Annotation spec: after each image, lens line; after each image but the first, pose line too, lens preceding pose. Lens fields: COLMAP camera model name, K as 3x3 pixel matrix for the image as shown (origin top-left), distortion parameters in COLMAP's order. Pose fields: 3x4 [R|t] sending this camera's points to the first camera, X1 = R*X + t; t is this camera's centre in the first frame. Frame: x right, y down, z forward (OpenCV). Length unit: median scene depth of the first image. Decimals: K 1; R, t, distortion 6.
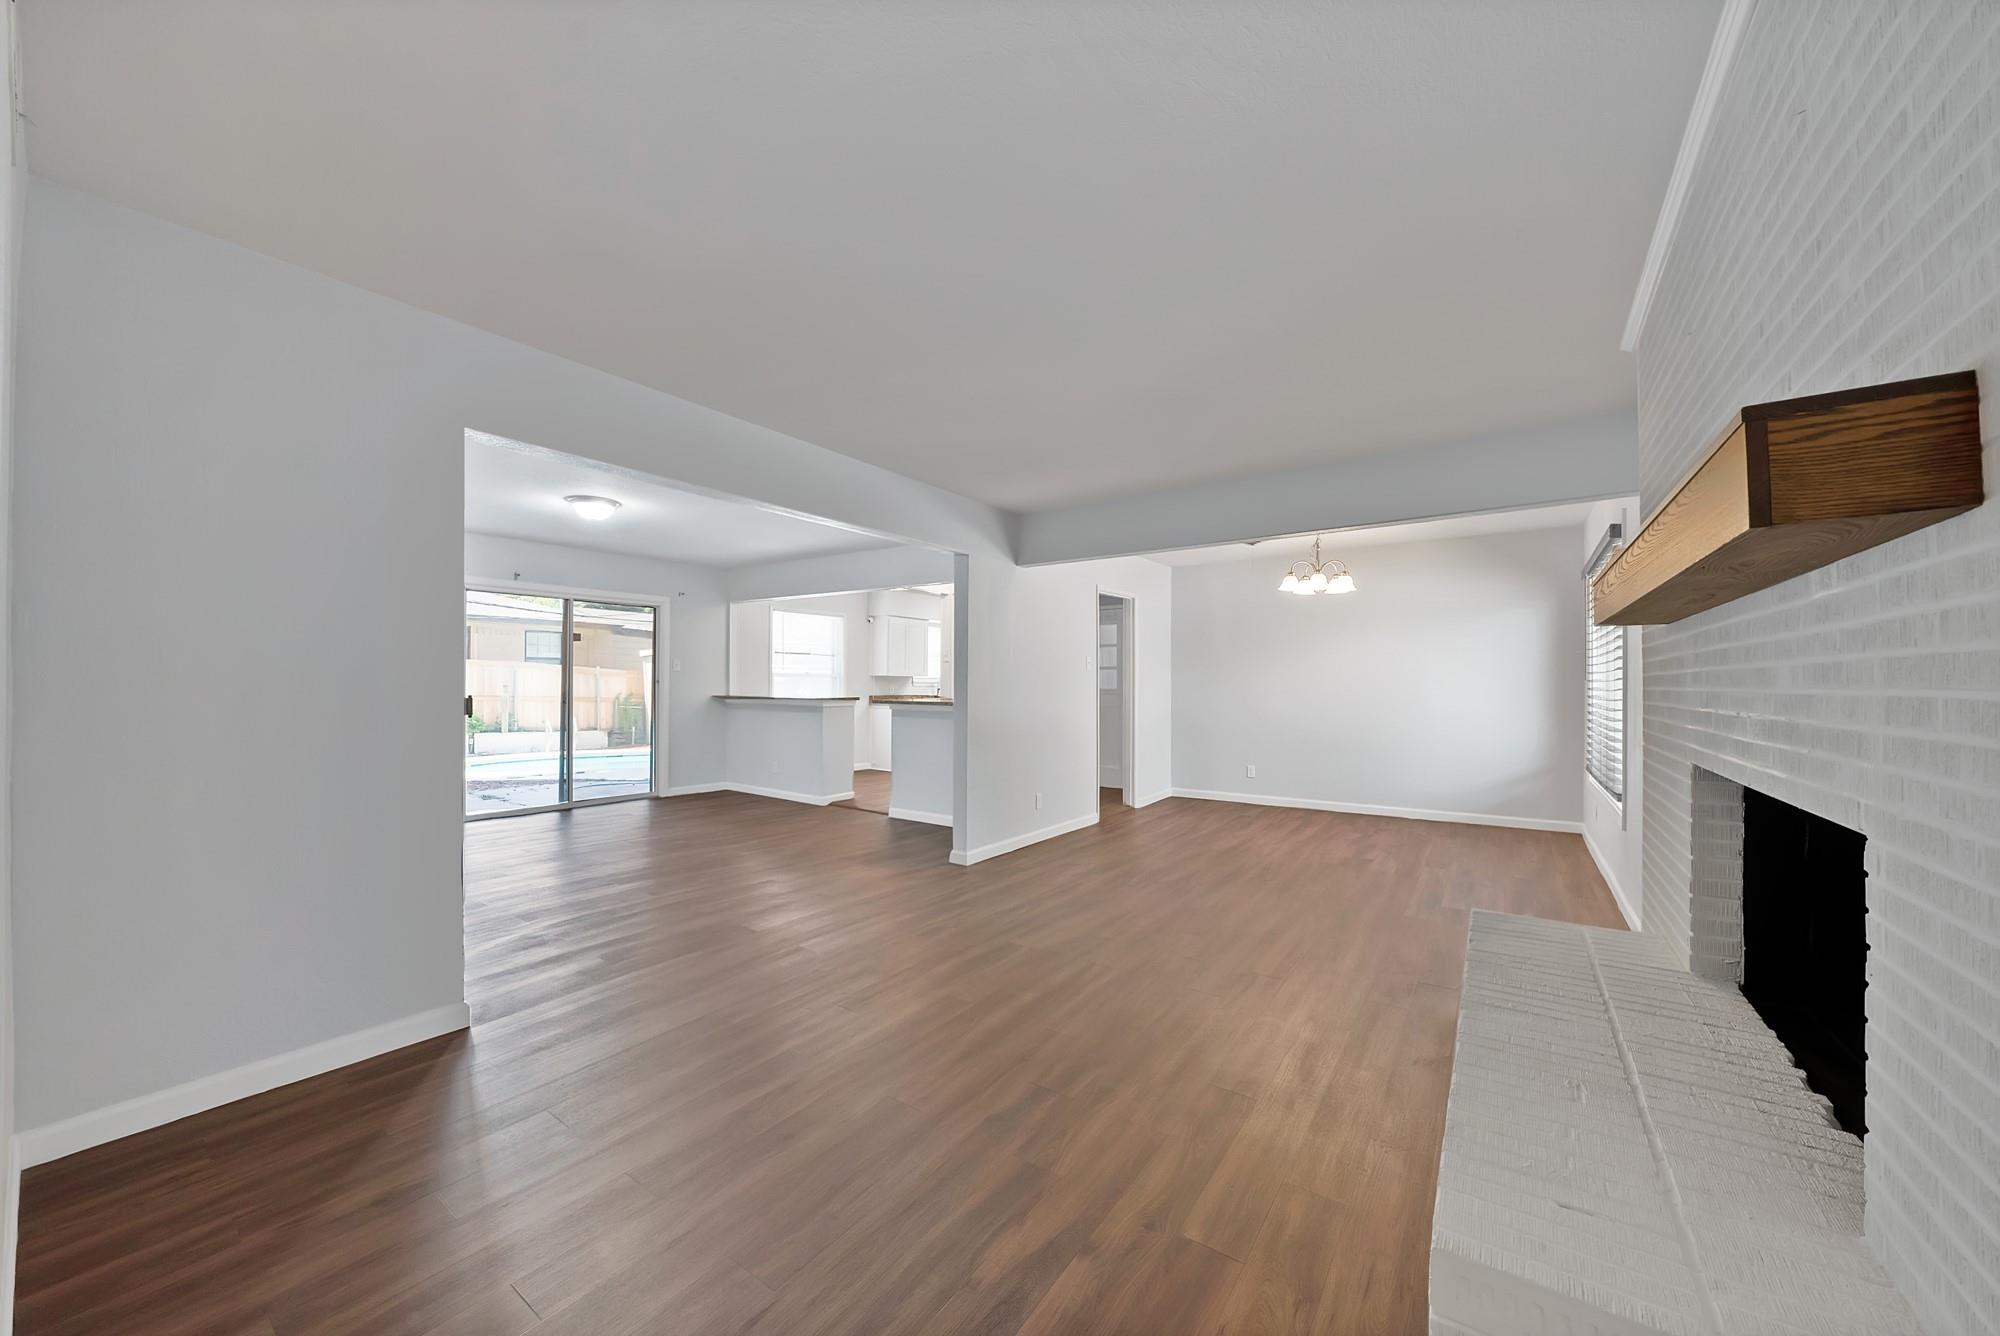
lens RADIAL K [[712.5, 0, 994.1], [0, 712.5, 662.5], [0, 0, 1]] dist [0.000087, -0.000006]
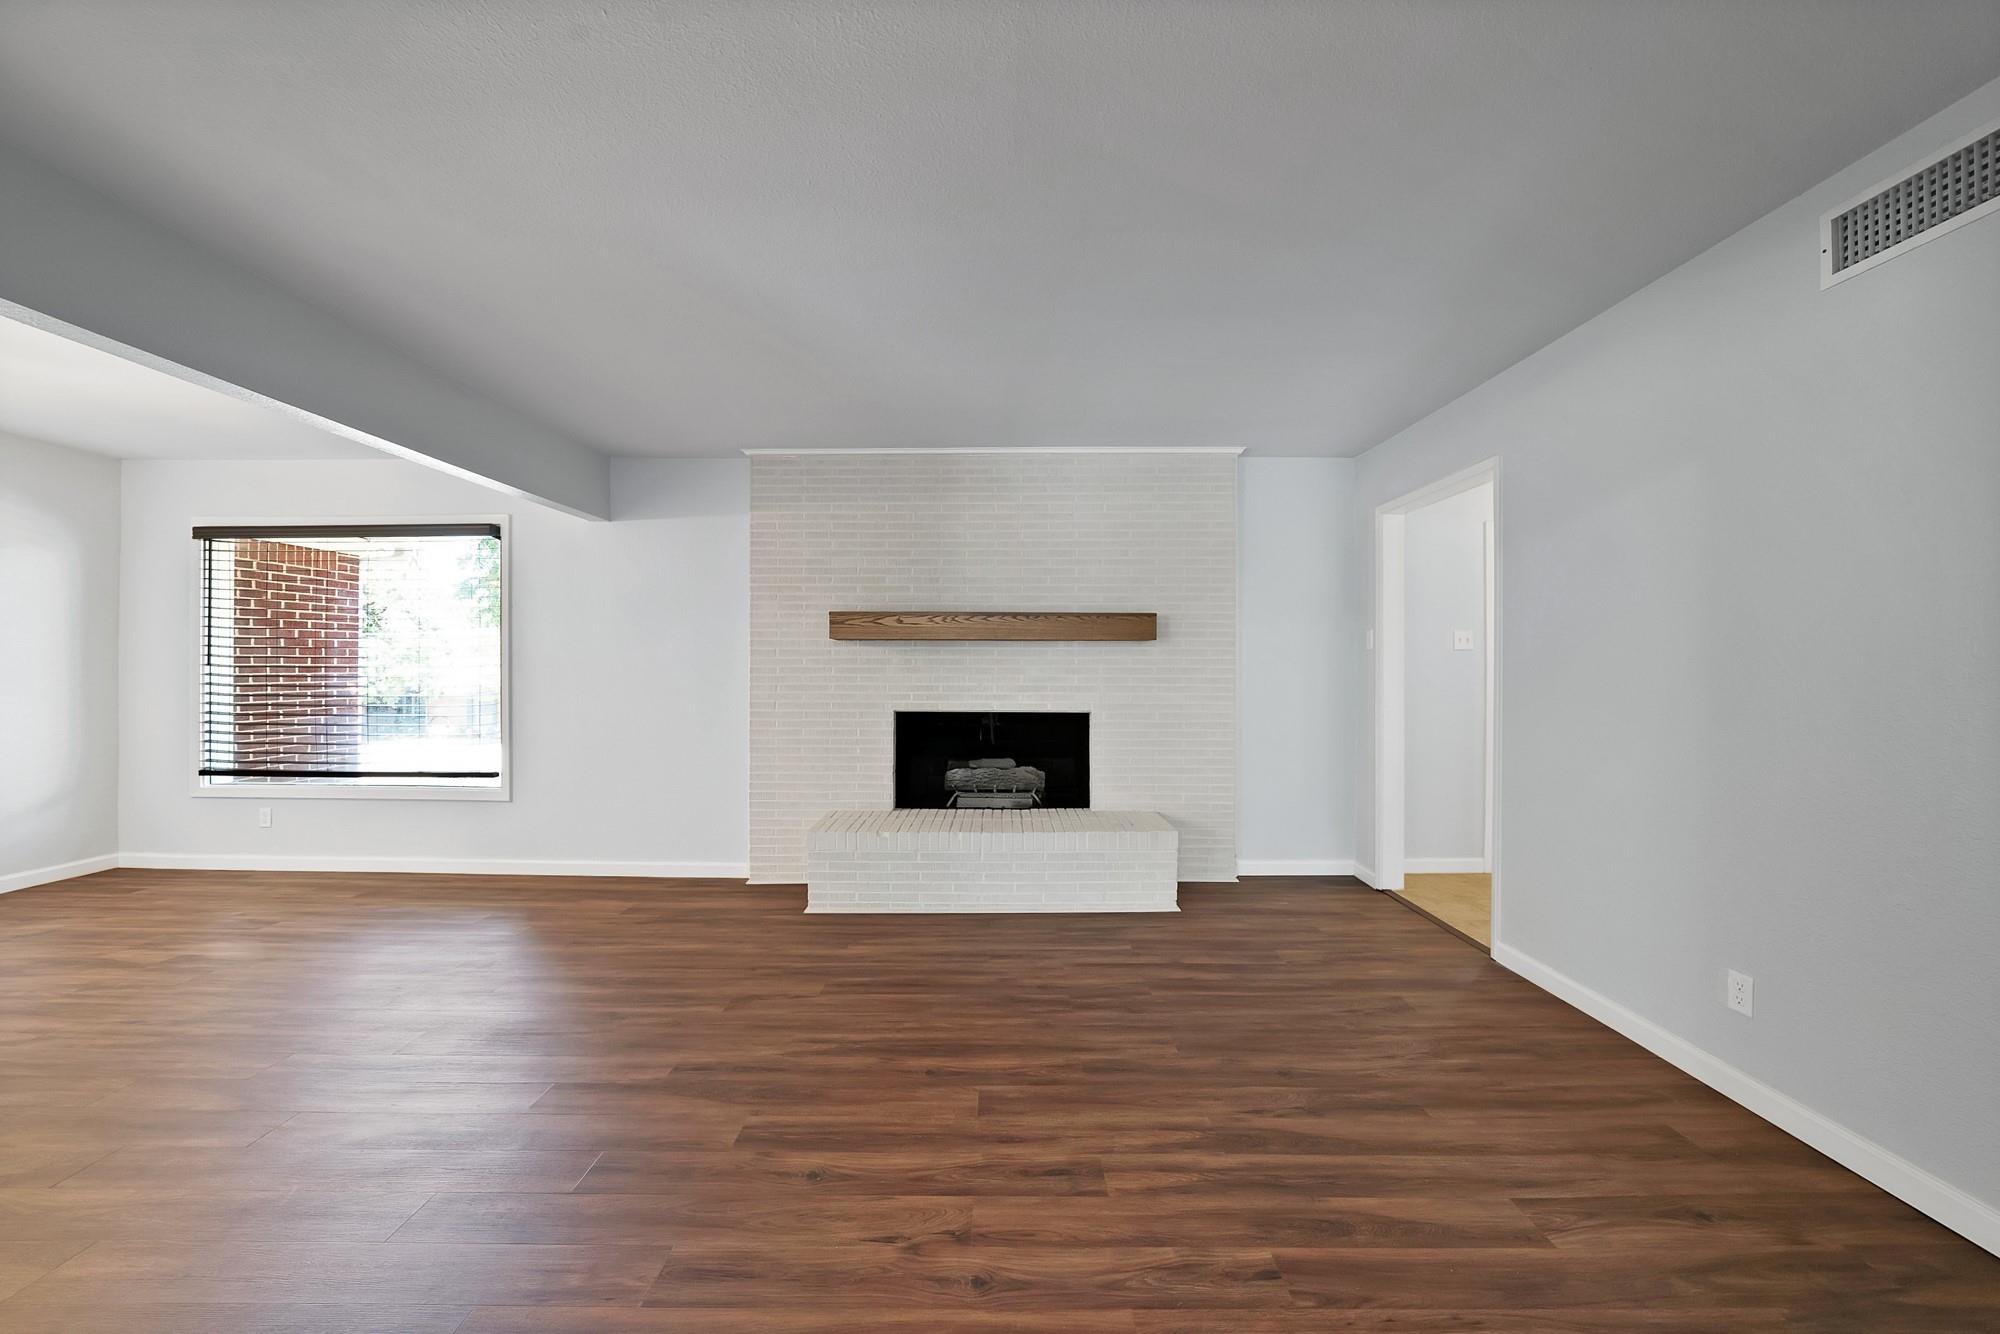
lens RADIAL K [[711.7, 0, 1000.0], [0, 711.7, 667.0], [0, 0, 1]] dist [-0.021577, 0.000375]
pose [[-0.591802, 0.002595, 0.806079, -0.212838], [-0.030109, 0.999226, -0.025322, 0.013951], [-0.805521, -0.039256, -0.591265, 0.472356]]
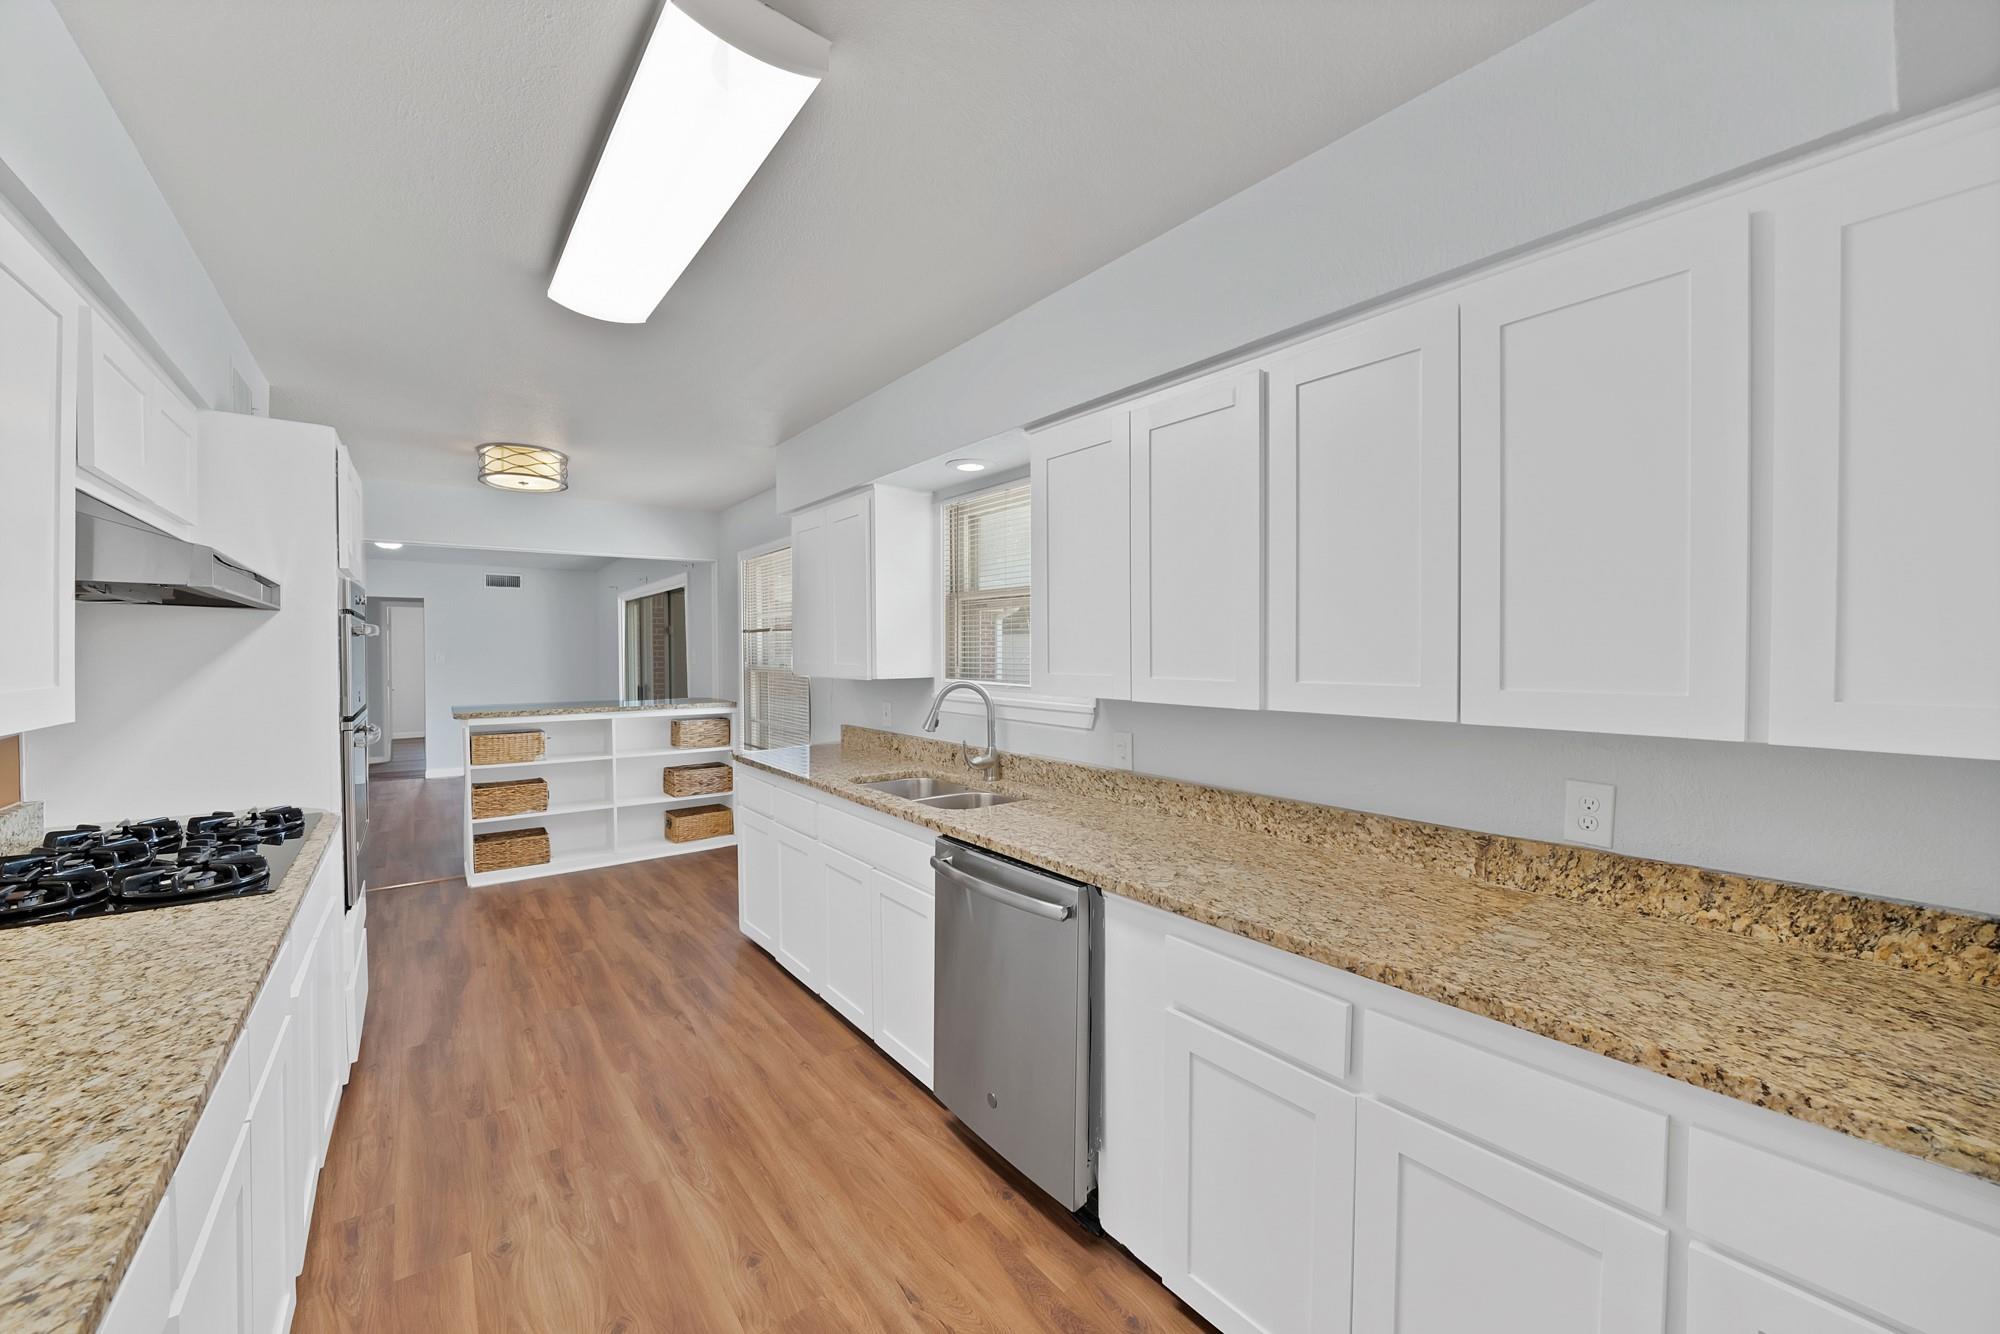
lens RADIAL K [[748.3, 0, 996.5], [0, 748.3, 667.0], [0, 0, 1]] dist [-0.017457, 0.000166]
pose [[-0.280775, 0.016254, -0.959636, 0.237190], [0.030381, 0.999506, 0.008040, 0.016706], [0.959293, -0.026897, -0.281130, 1.456420]]
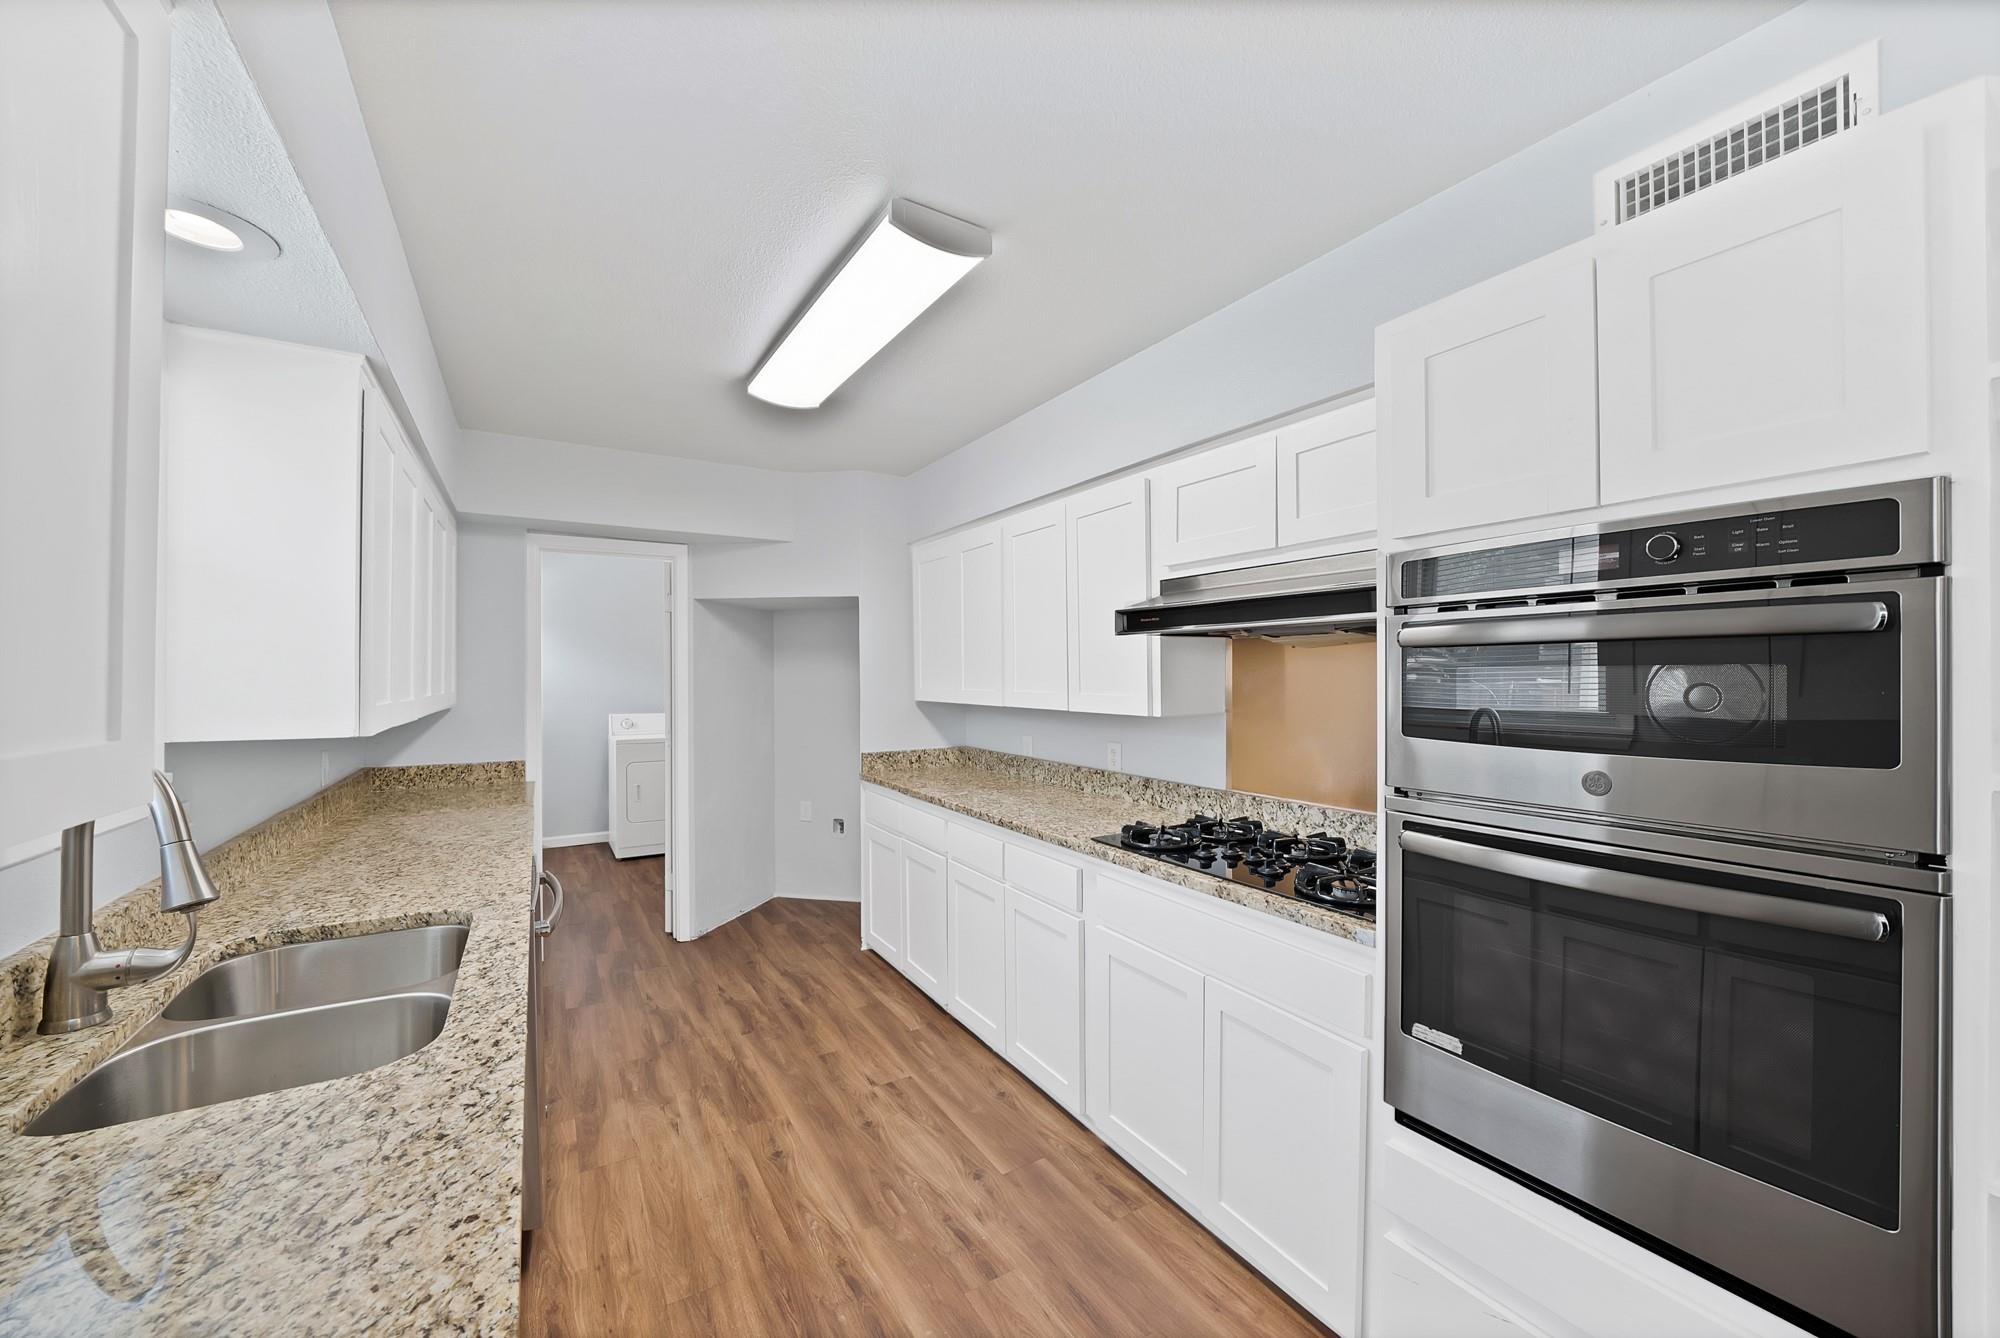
lens RADIAL K [[761.2, 0, 996.1], [0, 761.2, 671.8], [0, 0, 1]] dist [-0.016980, 0.000498]
pose [[0.390188, 0.003325, 0.920729, -0.162672], [-0.030015, 0.999508, 0.009110, 0.005260], [-0.920246, -0.031191, 0.390096, 1.152975]]
